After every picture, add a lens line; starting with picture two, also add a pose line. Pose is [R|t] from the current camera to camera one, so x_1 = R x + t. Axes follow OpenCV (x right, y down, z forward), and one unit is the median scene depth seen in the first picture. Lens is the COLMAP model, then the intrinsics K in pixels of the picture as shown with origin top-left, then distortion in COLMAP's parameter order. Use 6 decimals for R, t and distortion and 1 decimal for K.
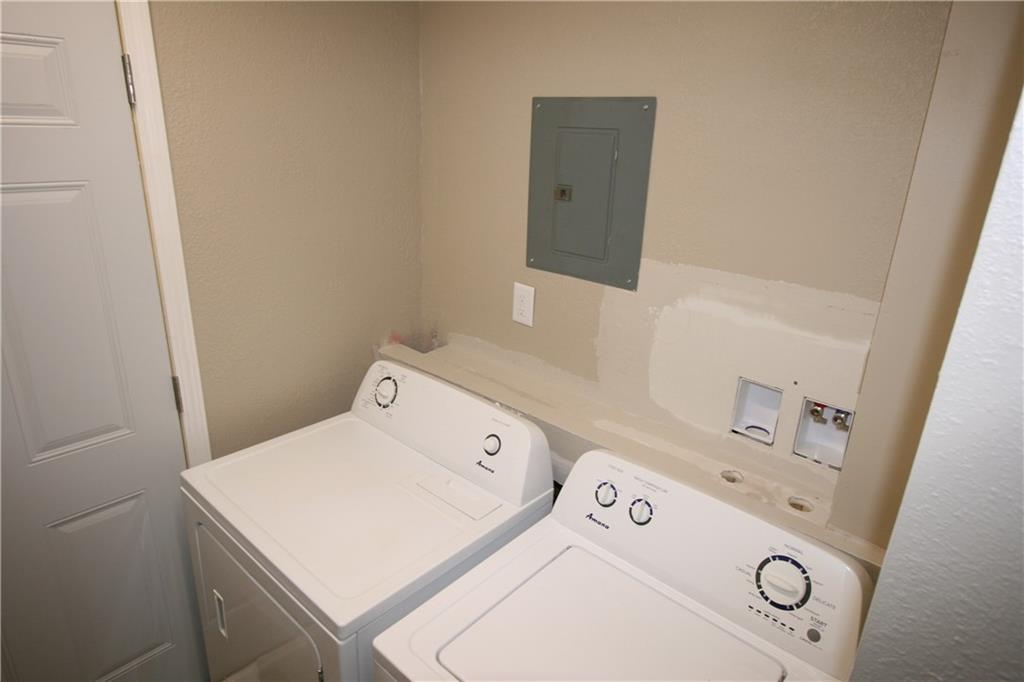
lens RADIAL K [[600.6, 0, 509.4], [0, 600.6, 338.8], [0, 0, 1]] dist [0.003069, -0.010743]
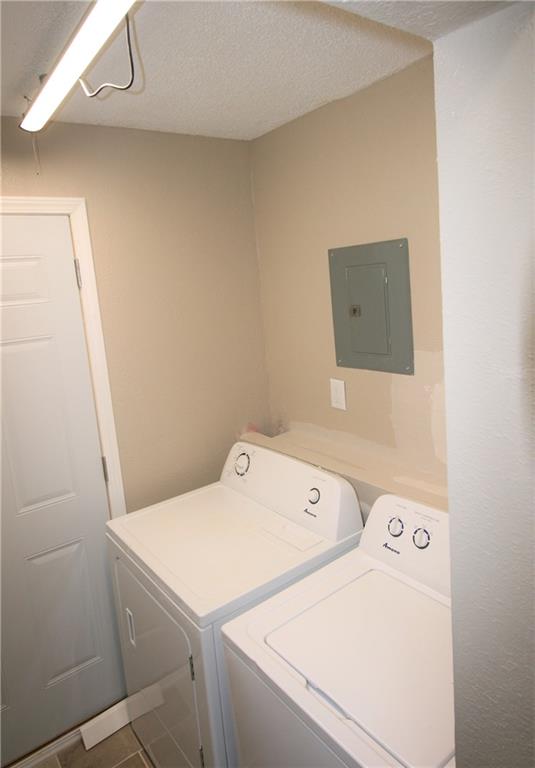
lens RADIAL K [[501.1, 0, 263.5], [0, 501.1, 360.1], [0, 0, 1]] dist [-0.000714, -0.000454]
pose [[0.971217, -0.089190, -0.220867, 0.133237], [0.048438, 0.981829, -0.183484, 0.075358], [0.233218, 0.167505, 0.957889, -0.152907]]
